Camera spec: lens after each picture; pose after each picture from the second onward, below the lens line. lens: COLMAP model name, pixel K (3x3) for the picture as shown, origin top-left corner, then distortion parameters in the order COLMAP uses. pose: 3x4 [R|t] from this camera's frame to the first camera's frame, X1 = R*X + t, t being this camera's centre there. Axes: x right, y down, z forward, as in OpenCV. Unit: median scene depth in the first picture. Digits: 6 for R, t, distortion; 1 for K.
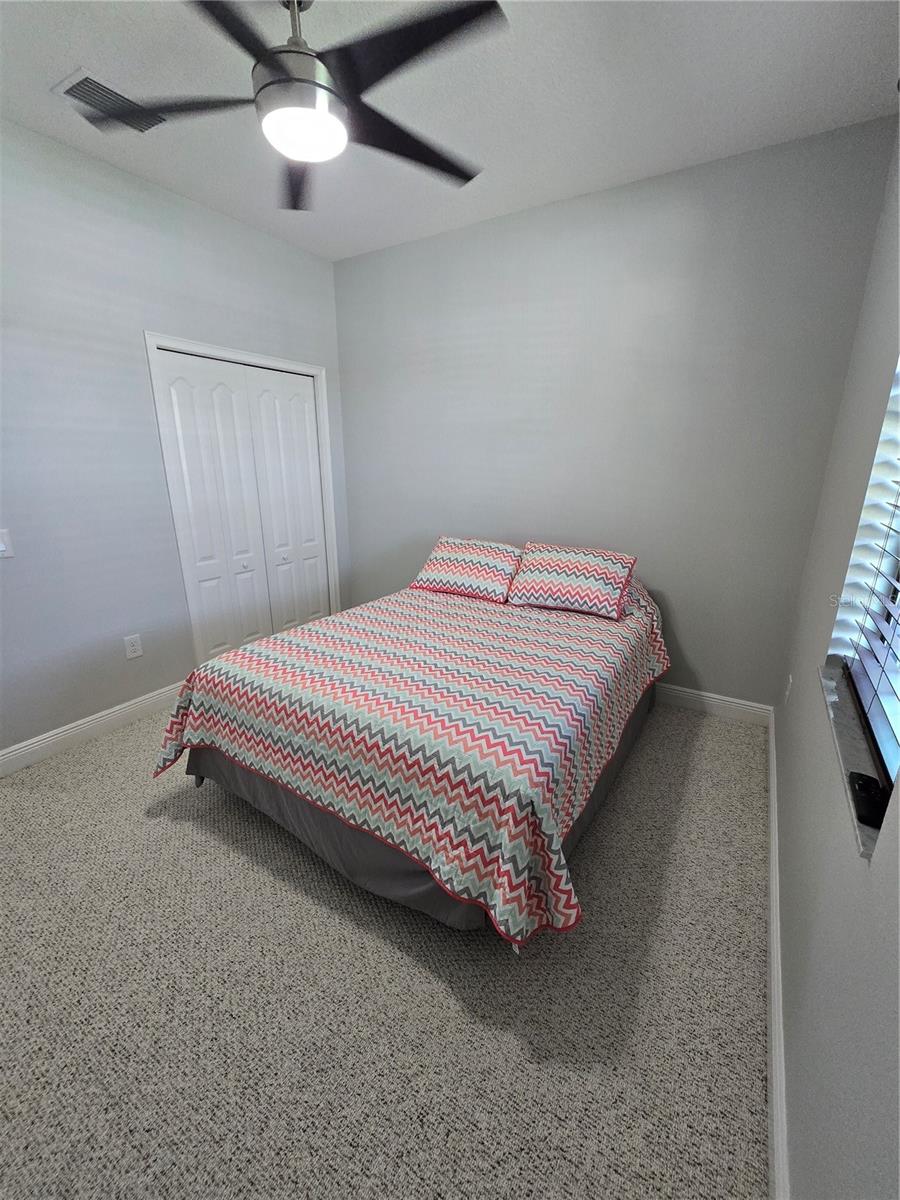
lens RADIAL K [[490.1, 0, 447.9], [0, 490.1, 604.1], [0, 0, 1]] dist [-0.010837, 0.000536]
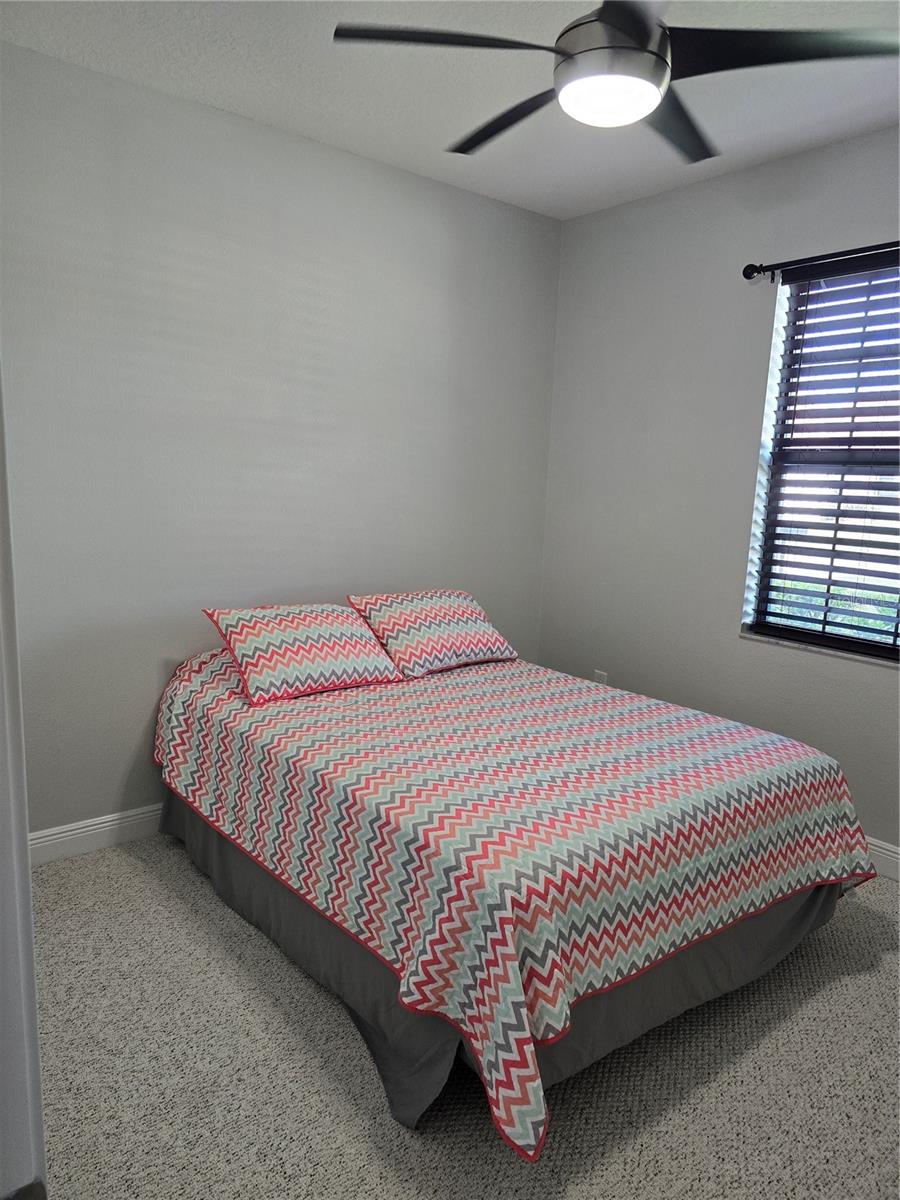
lens RADIAL K [[795.1, 0, 447.3], [0, 795.1, 599.4], [0, 0, 1]] dist [0.058448, -0.052865]
pose [[0.327363, -0.137384, 0.934858, -1.007317], [0.236071, 0.969890, 0.059867, -0.183588], [-0.914934, 0.201095, 0.349939, 0.555613]]
